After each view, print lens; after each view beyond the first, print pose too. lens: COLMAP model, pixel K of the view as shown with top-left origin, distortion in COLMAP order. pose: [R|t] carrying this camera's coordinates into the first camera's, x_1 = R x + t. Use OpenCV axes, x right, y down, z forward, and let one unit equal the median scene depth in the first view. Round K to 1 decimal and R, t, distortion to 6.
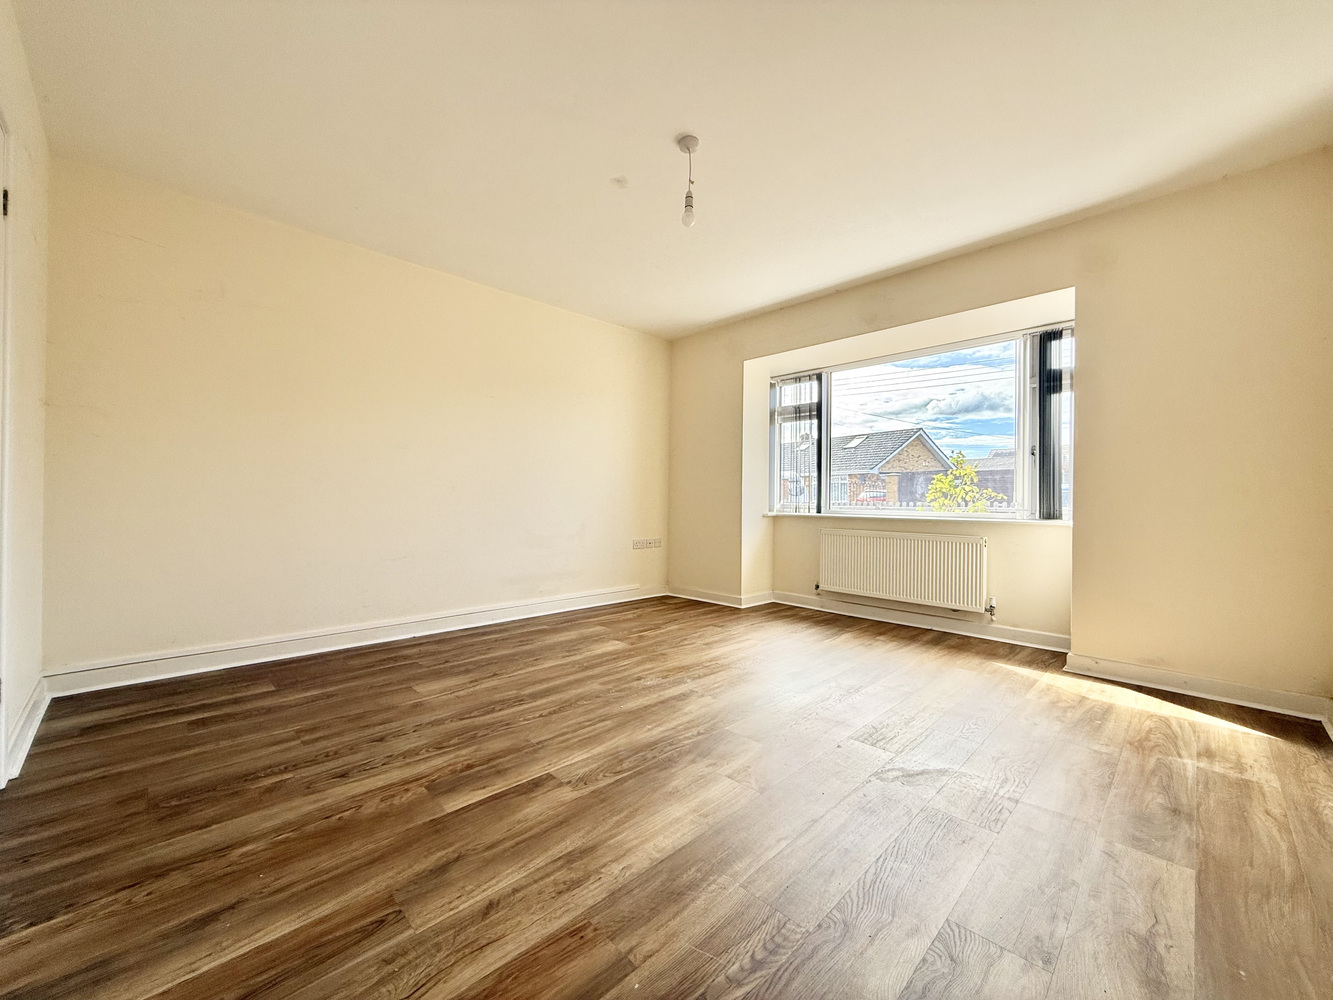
lens RADIAL K [[531.5, 0, 657.5], [0, 531.5, 499.3], [0, 0, 1]] dist [-0.002036, 0.001094]
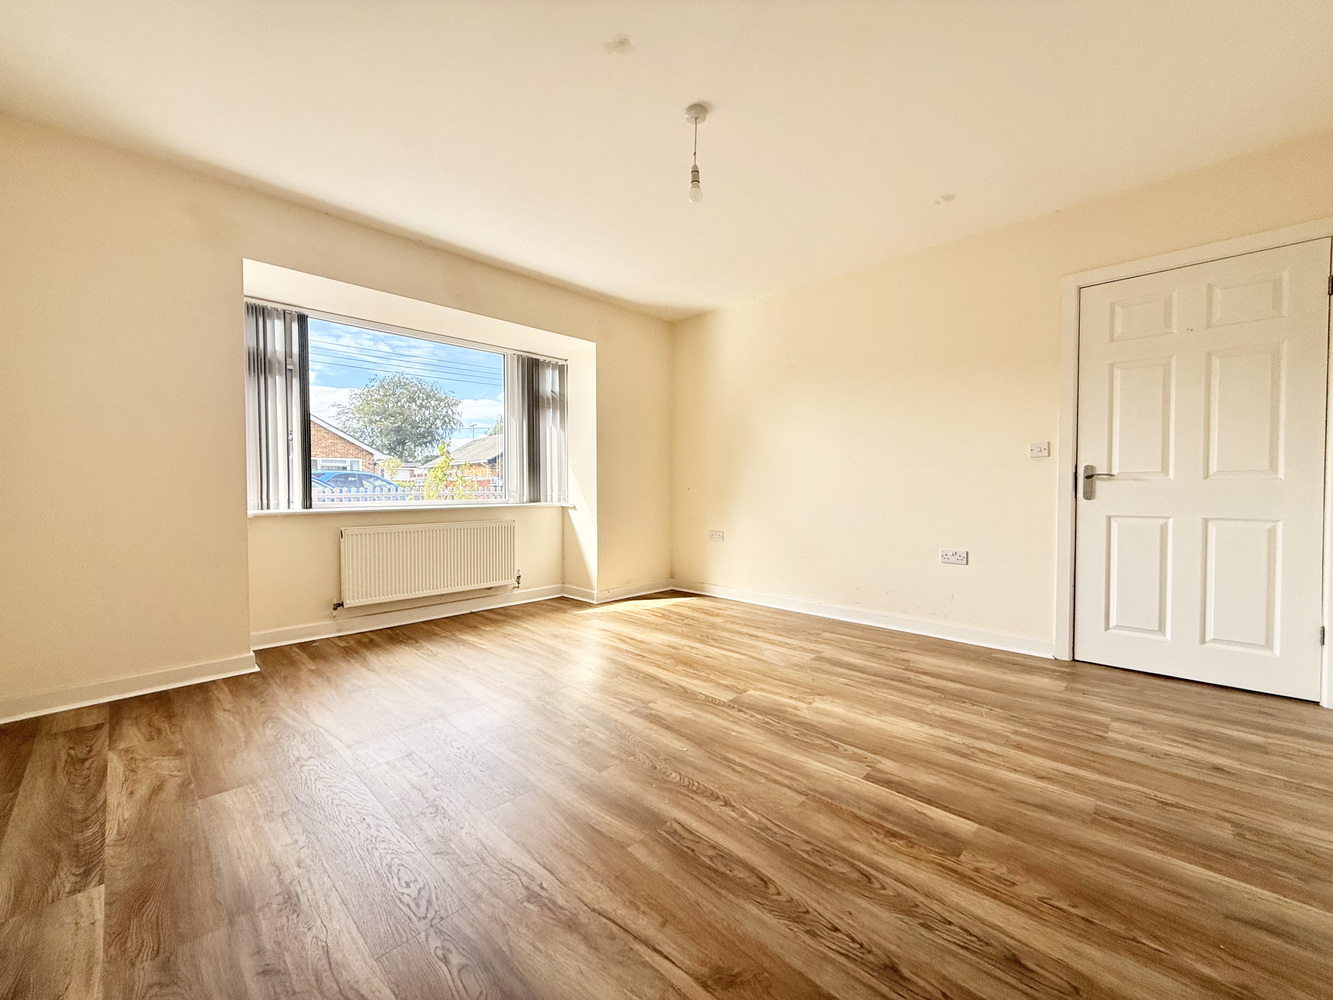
lens RADIAL K [[531.5, 0, 663.0], [0, 531.5, 497.6], [0, 0, 1]] dist [-0.002036, 0.001094]
pose [[-0.030806, -0.031004, 0.999044, -1.062975], [-0.002875, 0.999517, 0.030930, -0.031083], [-0.999521, -0.001920, -0.030881, 1.286201]]
